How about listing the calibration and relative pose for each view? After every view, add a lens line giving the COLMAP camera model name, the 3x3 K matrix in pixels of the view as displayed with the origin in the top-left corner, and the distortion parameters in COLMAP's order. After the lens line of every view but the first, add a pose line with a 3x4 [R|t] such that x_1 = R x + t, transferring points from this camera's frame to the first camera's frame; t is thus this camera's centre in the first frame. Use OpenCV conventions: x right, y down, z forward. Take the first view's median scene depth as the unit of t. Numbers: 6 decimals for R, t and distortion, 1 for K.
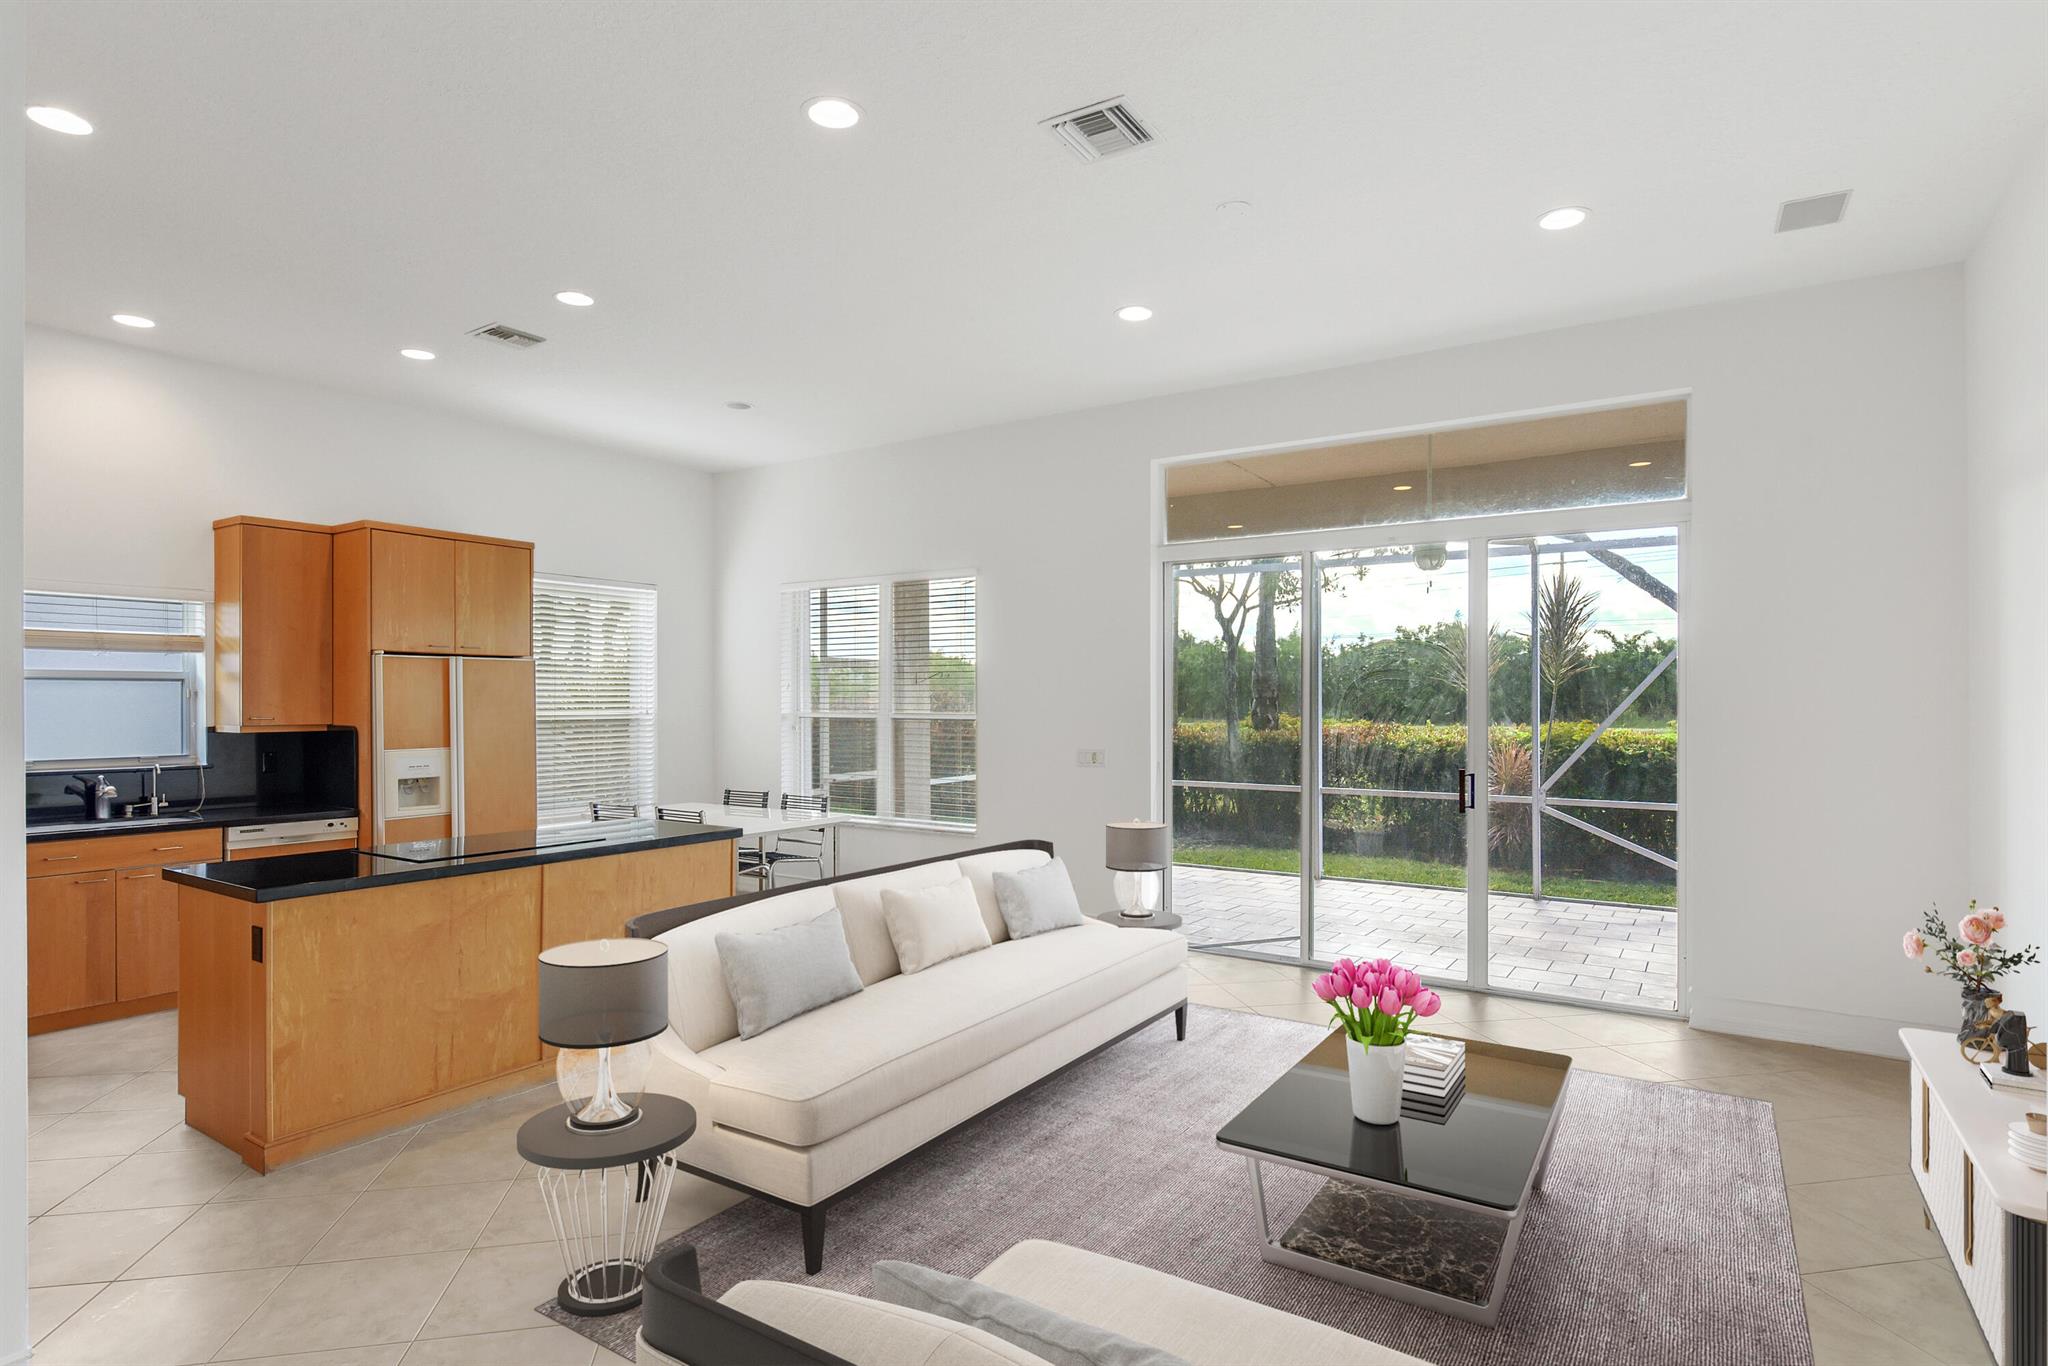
lens RADIAL K [[1055.4, 0, 1036.4], [0, 1055.4, 700.1], [0, 0, 1]] dist [-0.004331, -0.004529]
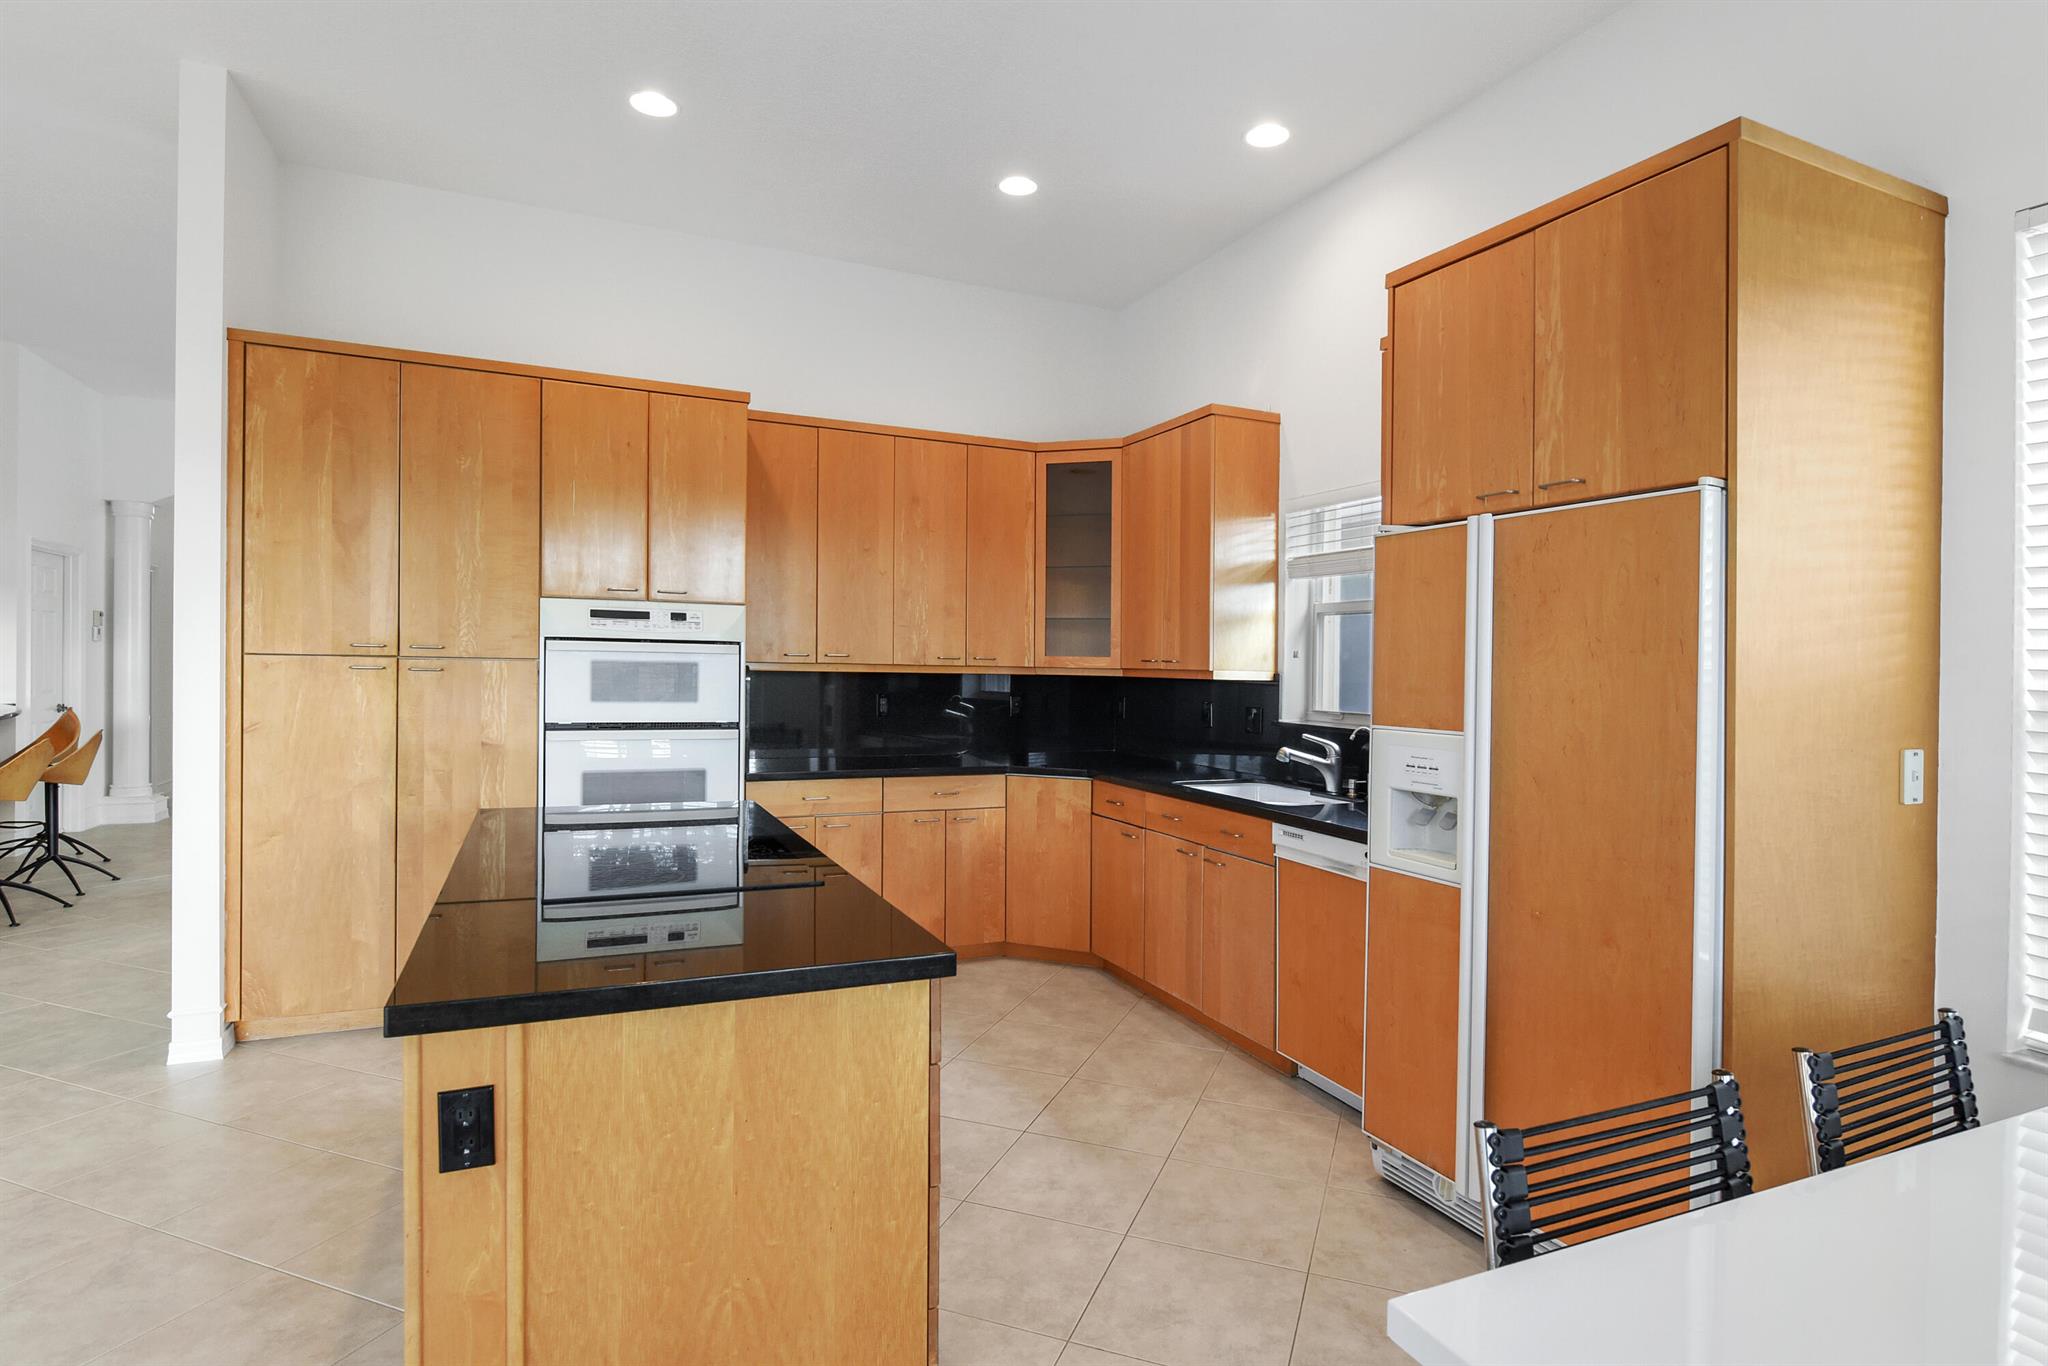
lens RADIAL K [[1055.4, 0, 1004.1], [0, 1055.4, 682.0], [0, 0, 1]] dist [-0.004331, -0.004529]
pose [[-0.525689, 0.006101, -0.850655, -0.107569], [-0.020997, 0.999577, 0.020145, 0.021379], [0.850418, 0.028451, -0.525338, 1.141117]]
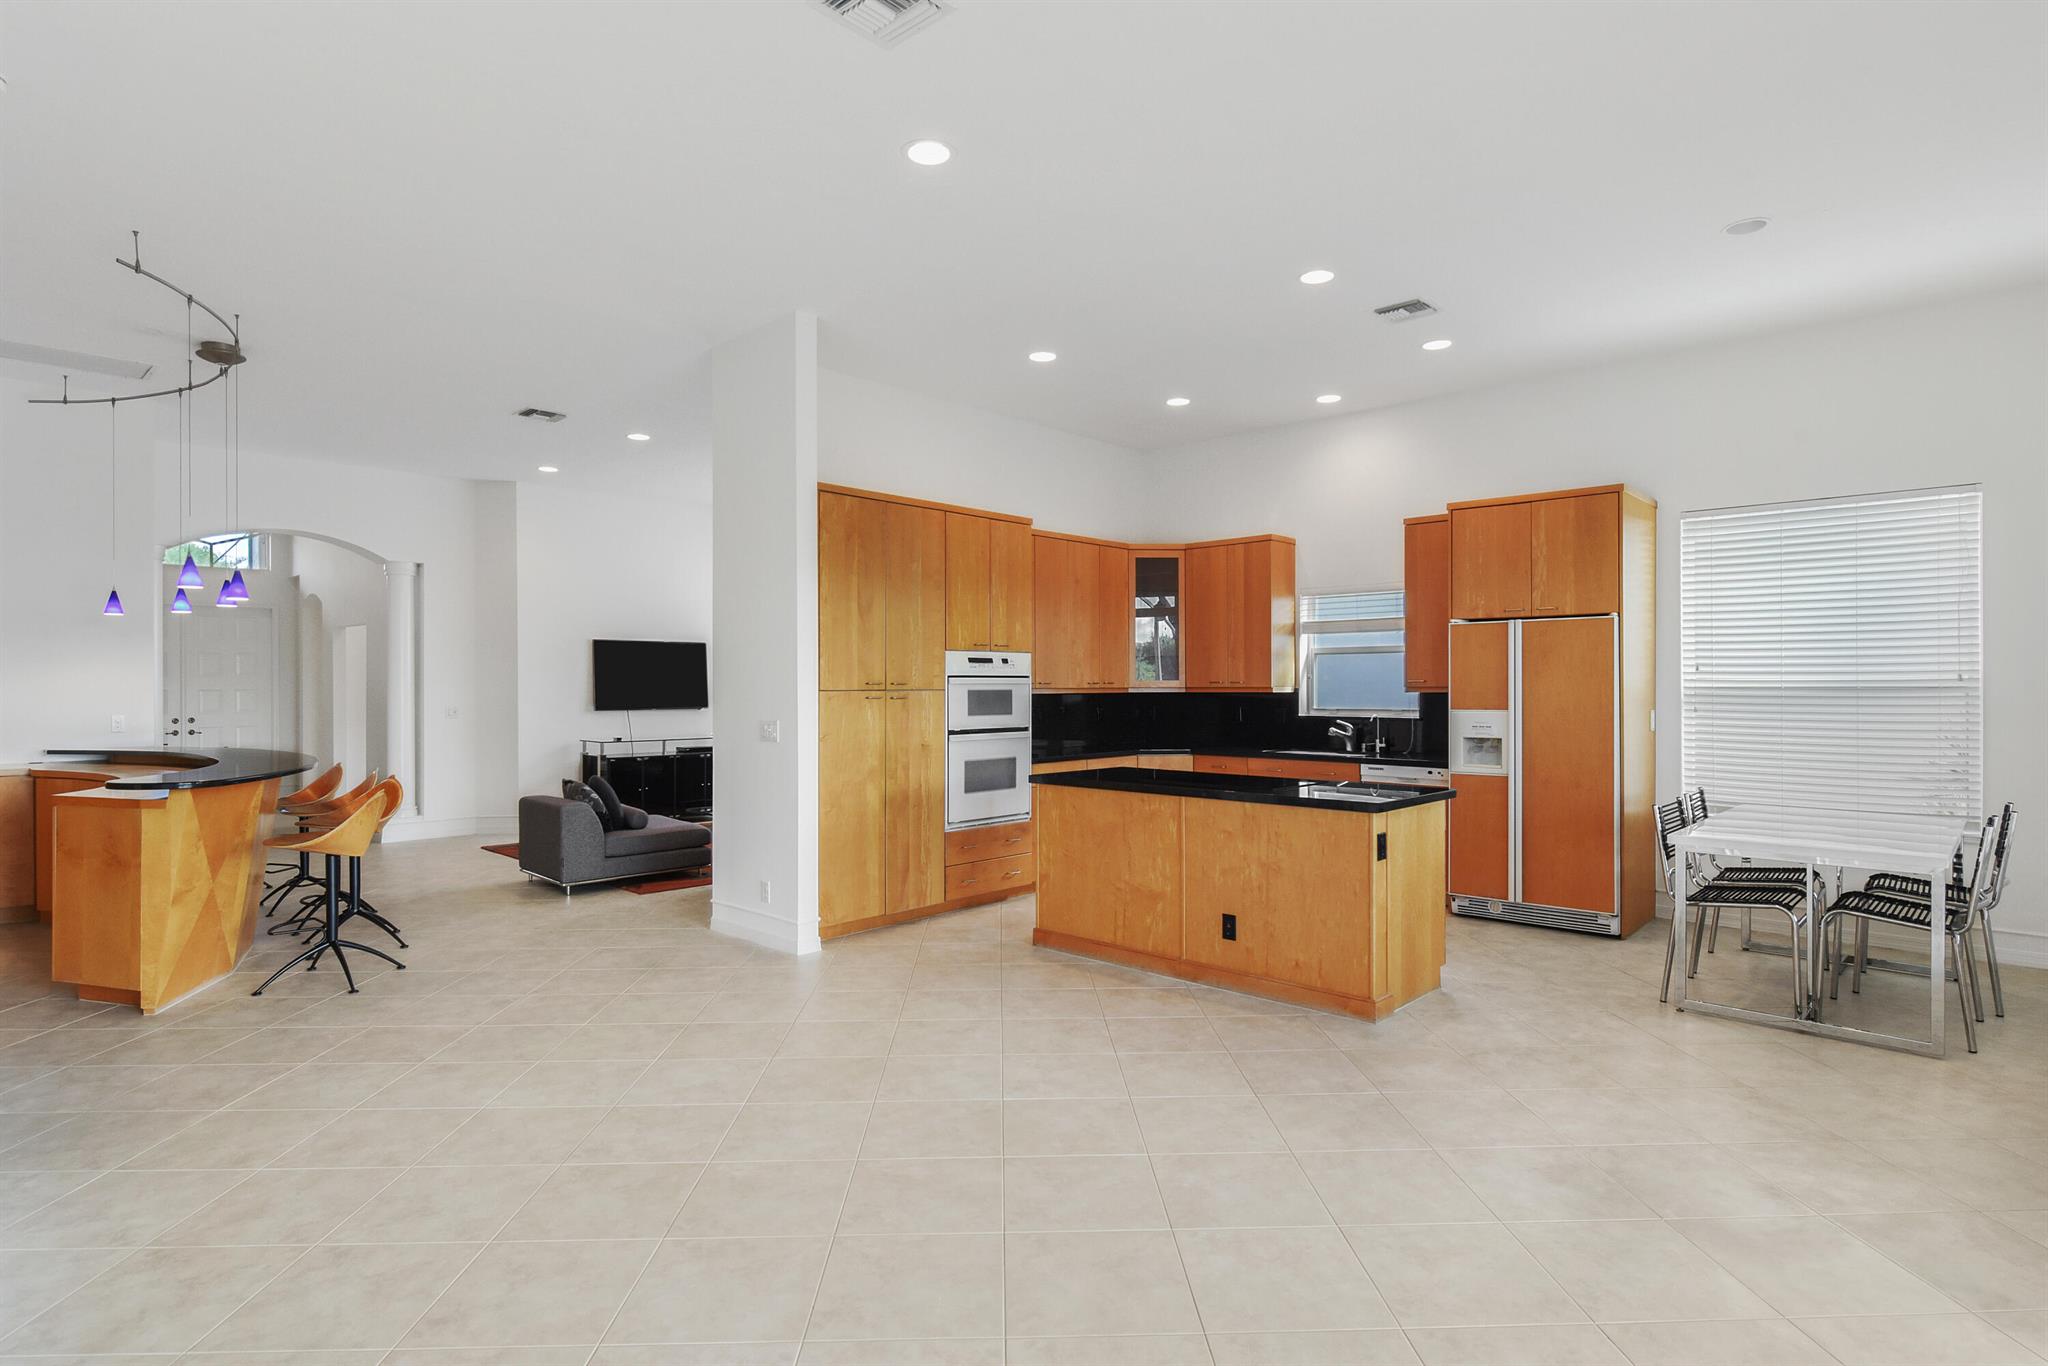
lens RADIAL K [[1055.4, 0, 1030.5], [0, 1055.4, 697.5], [0, 0, 1]] dist [-0.004331, -0.004529]
pose [[-0.168994, 0.012135, -0.985542, 0.552961], [0.000930, 0.999926, 0.012153, 0.021628], [0.985617, 0.001137, -0.168992, 0.769746]]
